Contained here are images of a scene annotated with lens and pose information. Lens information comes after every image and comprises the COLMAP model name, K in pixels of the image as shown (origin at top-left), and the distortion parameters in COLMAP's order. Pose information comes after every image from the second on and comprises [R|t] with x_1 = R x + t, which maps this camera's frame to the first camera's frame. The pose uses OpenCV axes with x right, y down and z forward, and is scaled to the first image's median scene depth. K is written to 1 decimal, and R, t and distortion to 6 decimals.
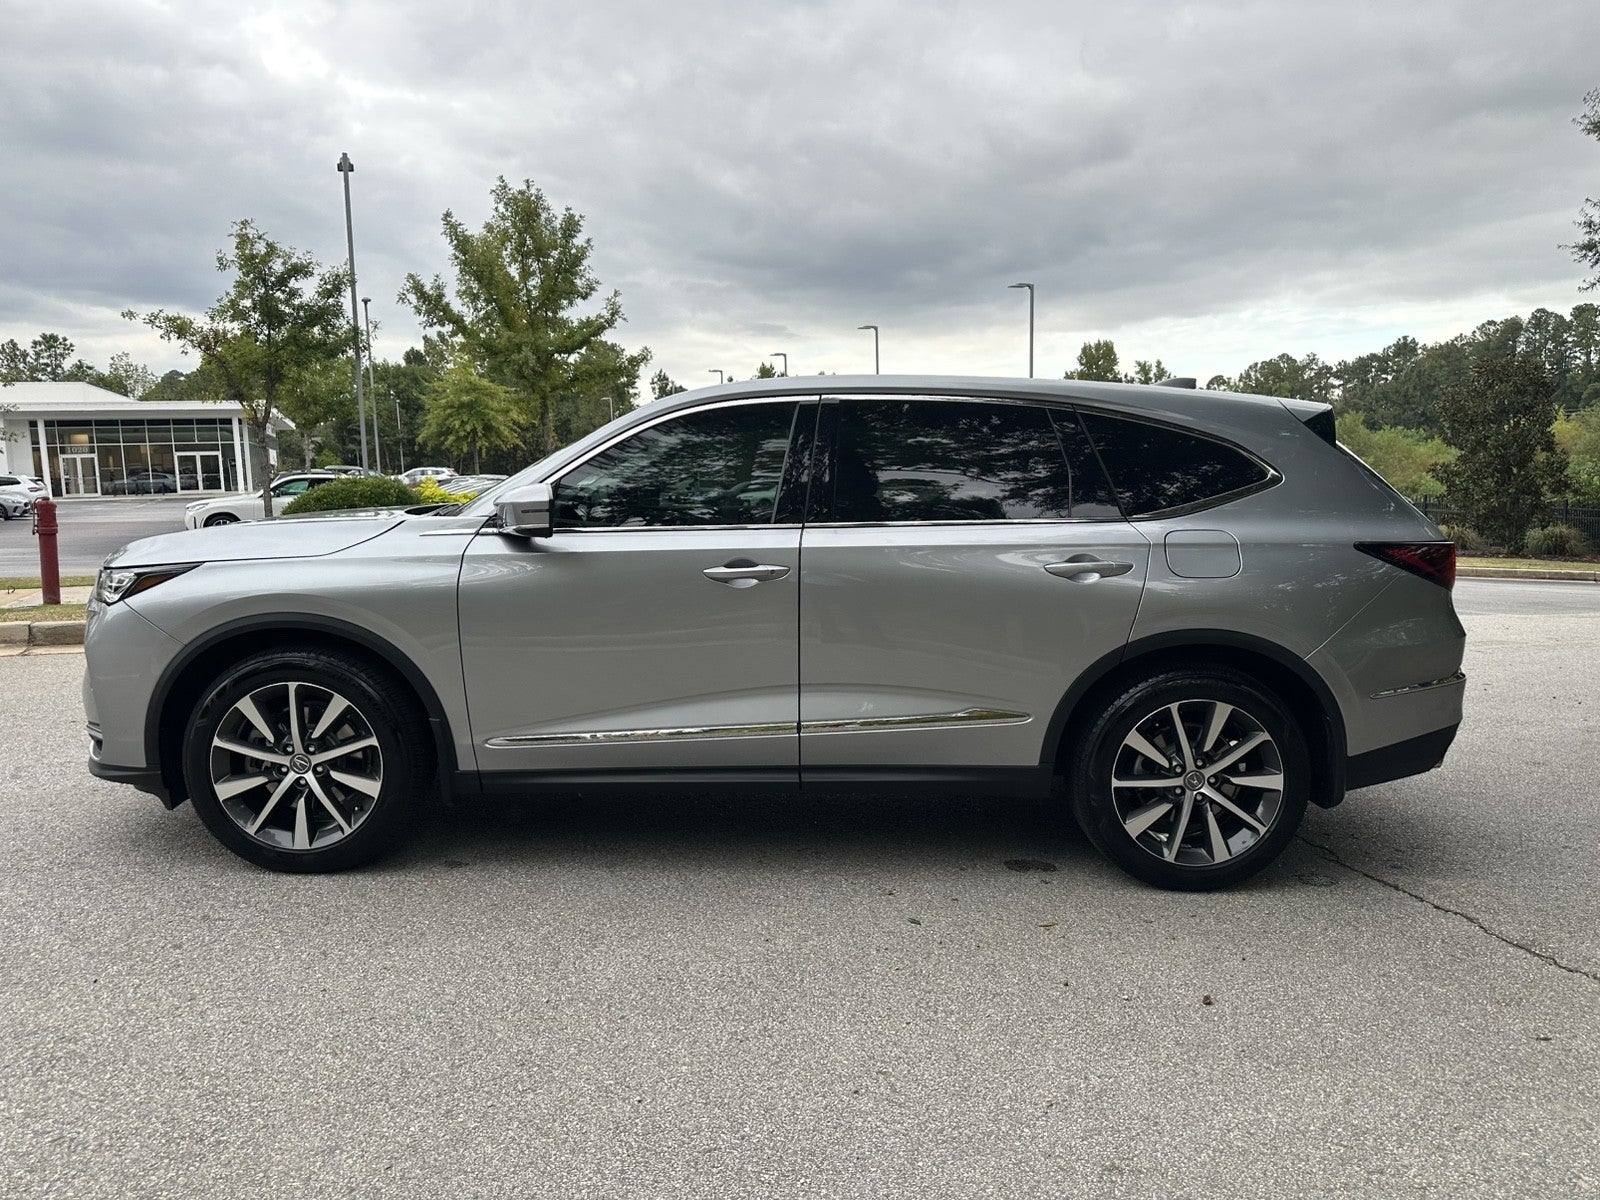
lens RADIAL K [[1136.5, 0, 812.0], [0, 1136.5, 601.5], [0, 0, 1]] dist [0.019153, -0.027990]
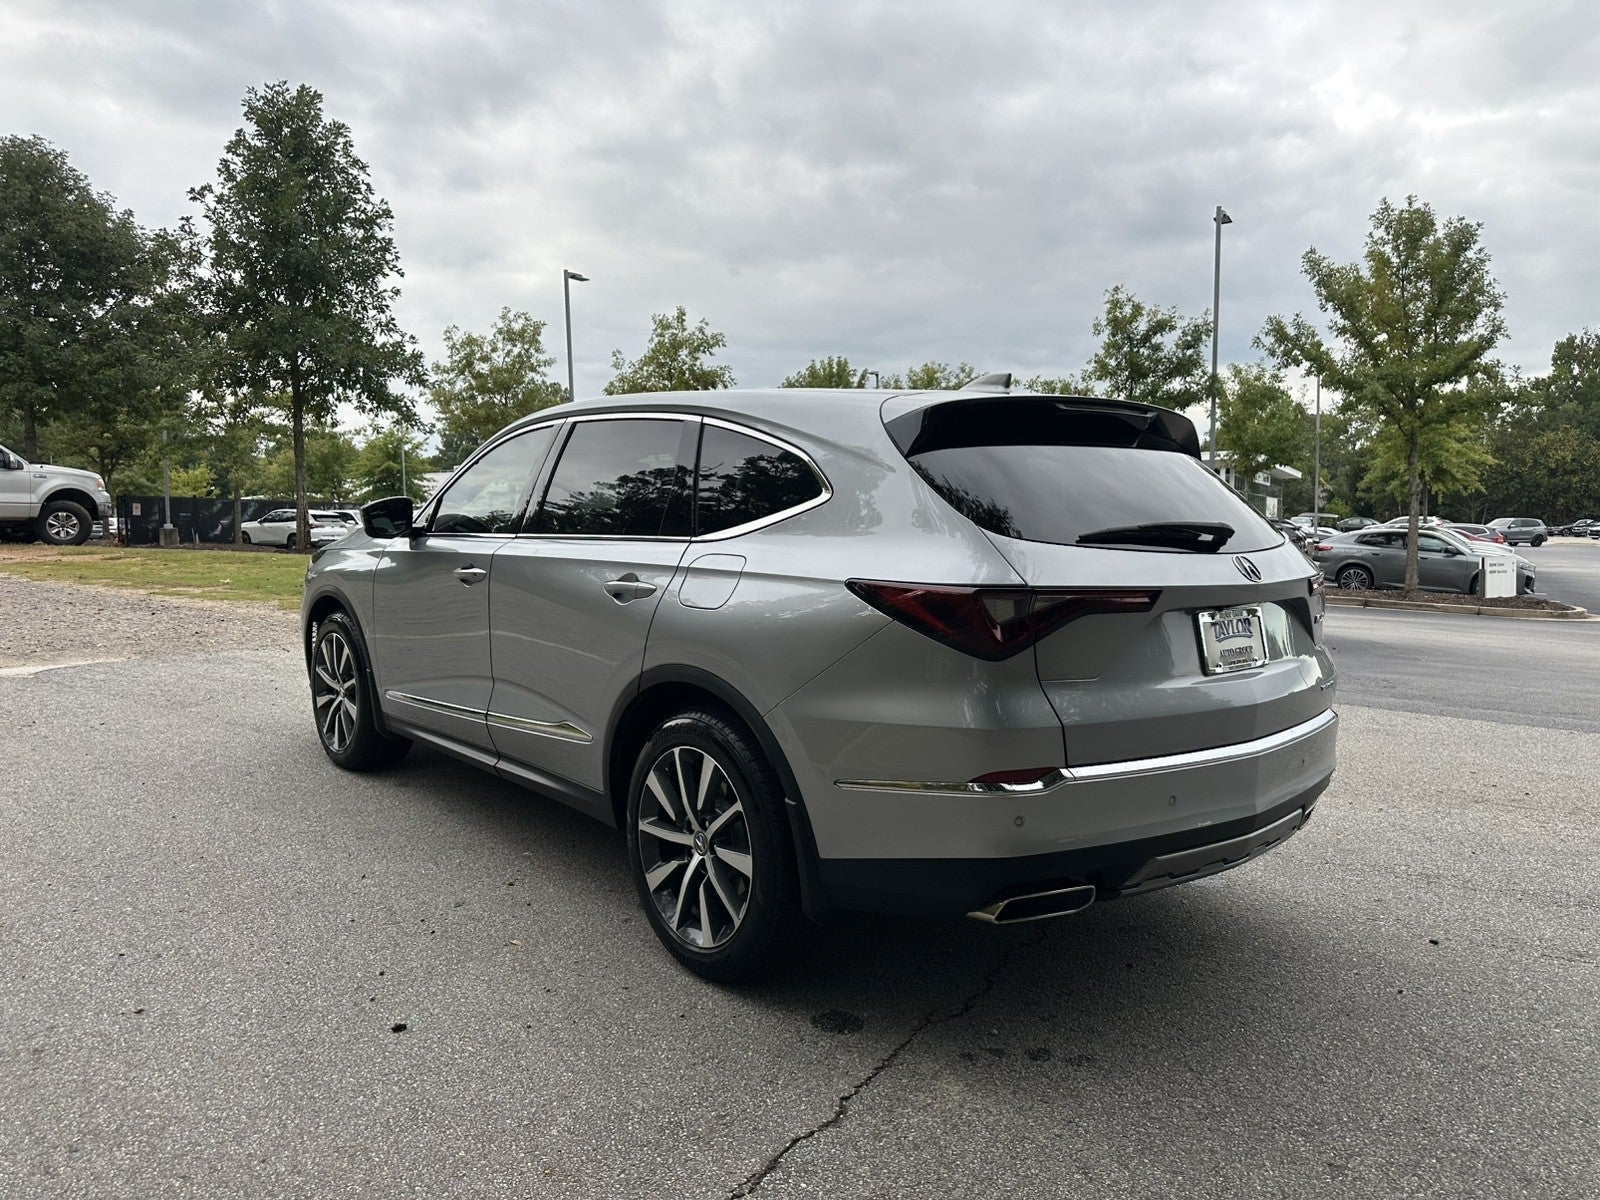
lens RADIAL K [[1136.5, 0, 804.2], [0, 1136.5, 606.9], [0, 0, 1]] dist [0.019153, -0.027990]
pose [[0.640669, 0.071778, -0.764455, 0.160735], [-0.100753, 0.994871, 0.008974, -0.005703], [0.761178, 0.071271, 0.644615, 0.077119]]
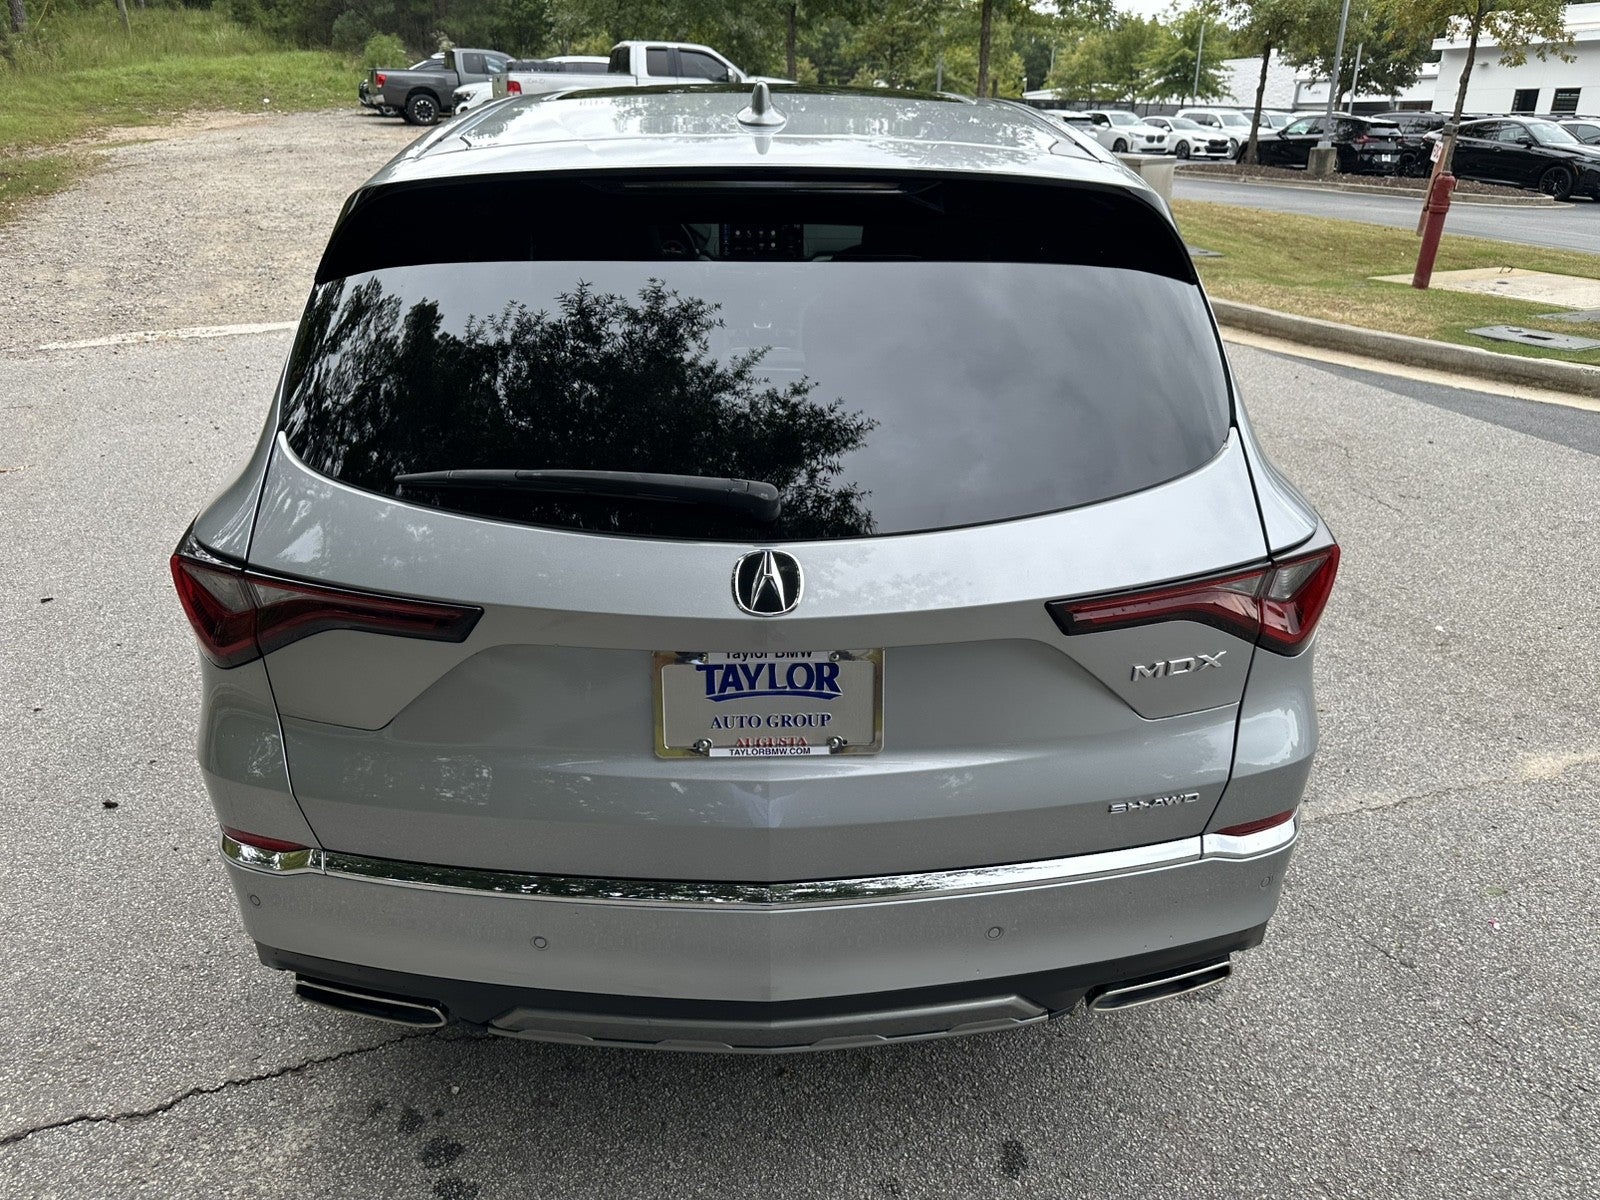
lens RADIAL K [[1136.5, 0, 797.0], [0, 1136.5, 606.9], [0, 0, 1]] dist [0.019153, -0.027990]
pose [[0.015053, 0.412869, -0.910666, 0.151627], [-0.122924, 0.904624, 0.408098, -0.037038], [0.992302, 0.105800, 0.064369, 0.191181]]
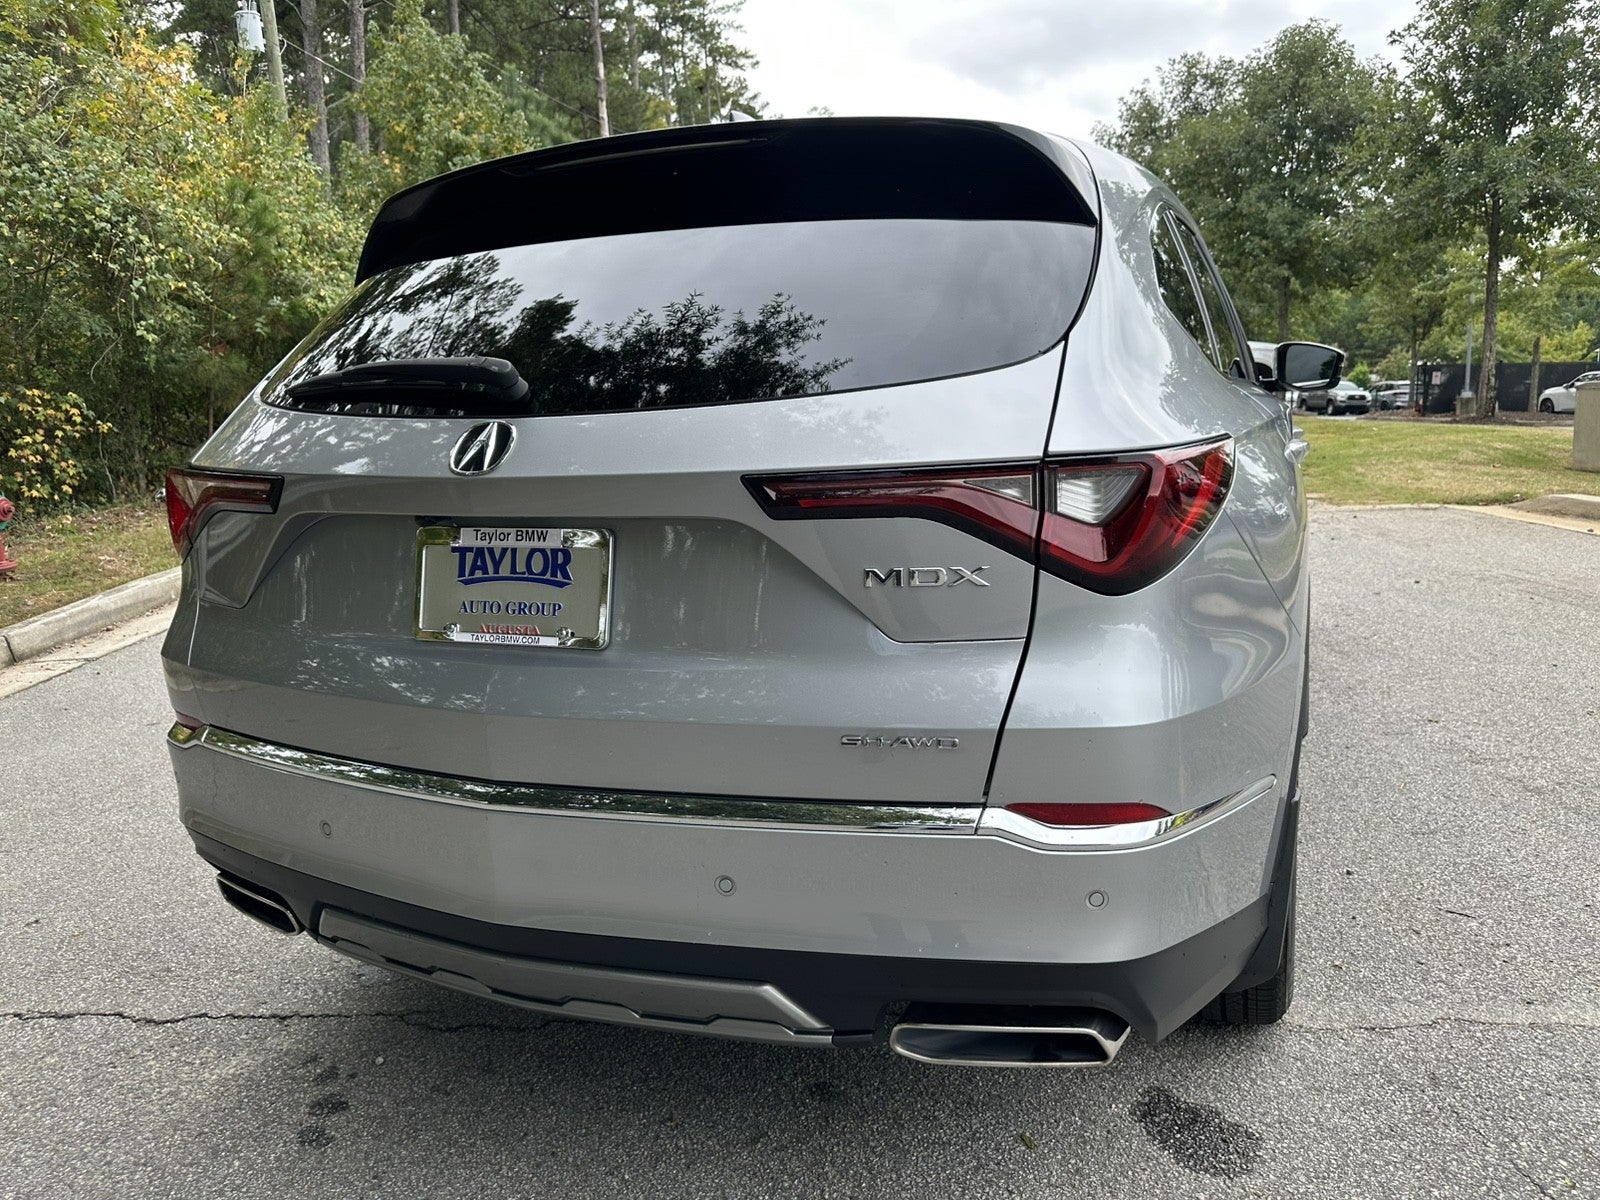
lens RADIAL K [[1136.5, 0, 804.3], [0, 1136.5, 590.2], [0, 0, 1]] dist [0.019153, -0.027990]
pose [[-0.402021, 0.167098, -0.900254, 0.146718], [-0.072634, 0.974288, 0.213276, -0.020540], [0.912745, 0.151131, -0.379547, 0.234254]]
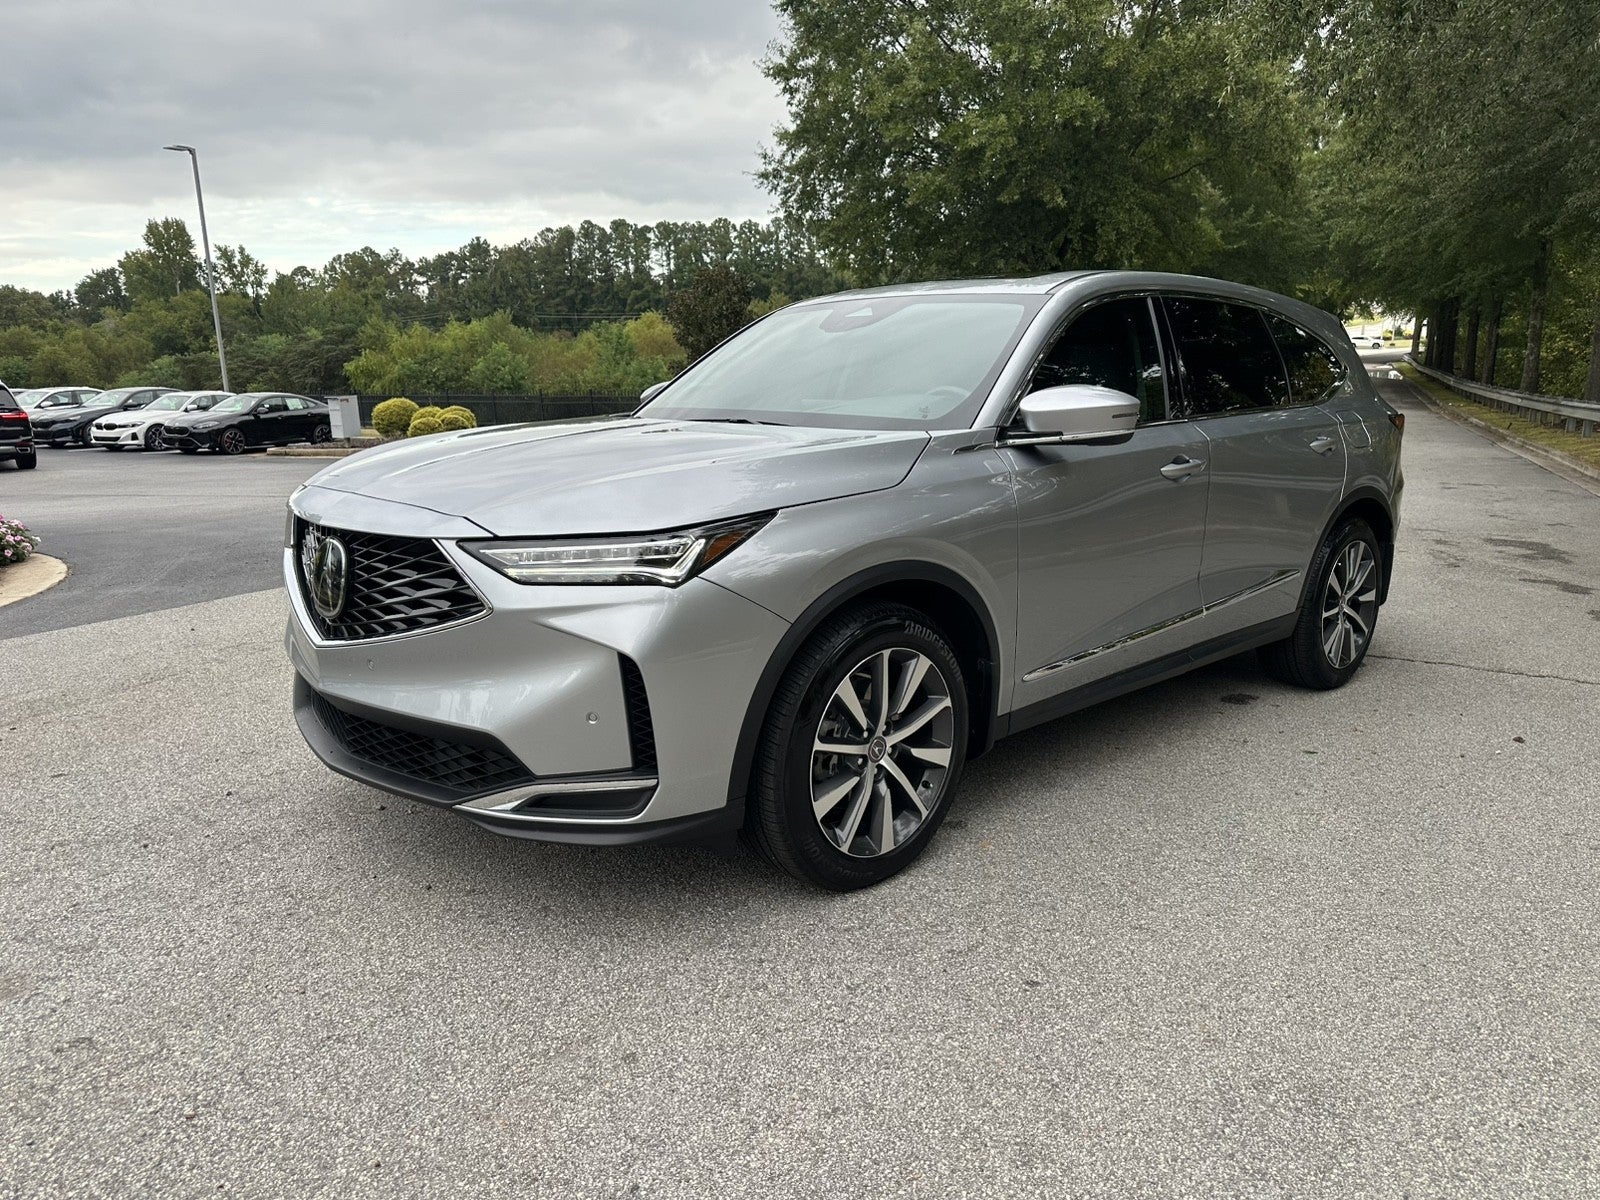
lens RADIAL K [[1136.5, 0, 798.4], [0, 1136.5, 609.9], [0, 0, 1]] dist [0.019153, -0.027990]
pose [[0.729801, -0.149945, 0.667014, -0.154644], [0.085583, 0.988014, 0.128467, -0.009447], [-0.678282, -0.036671, 0.733886, 0.070209]]
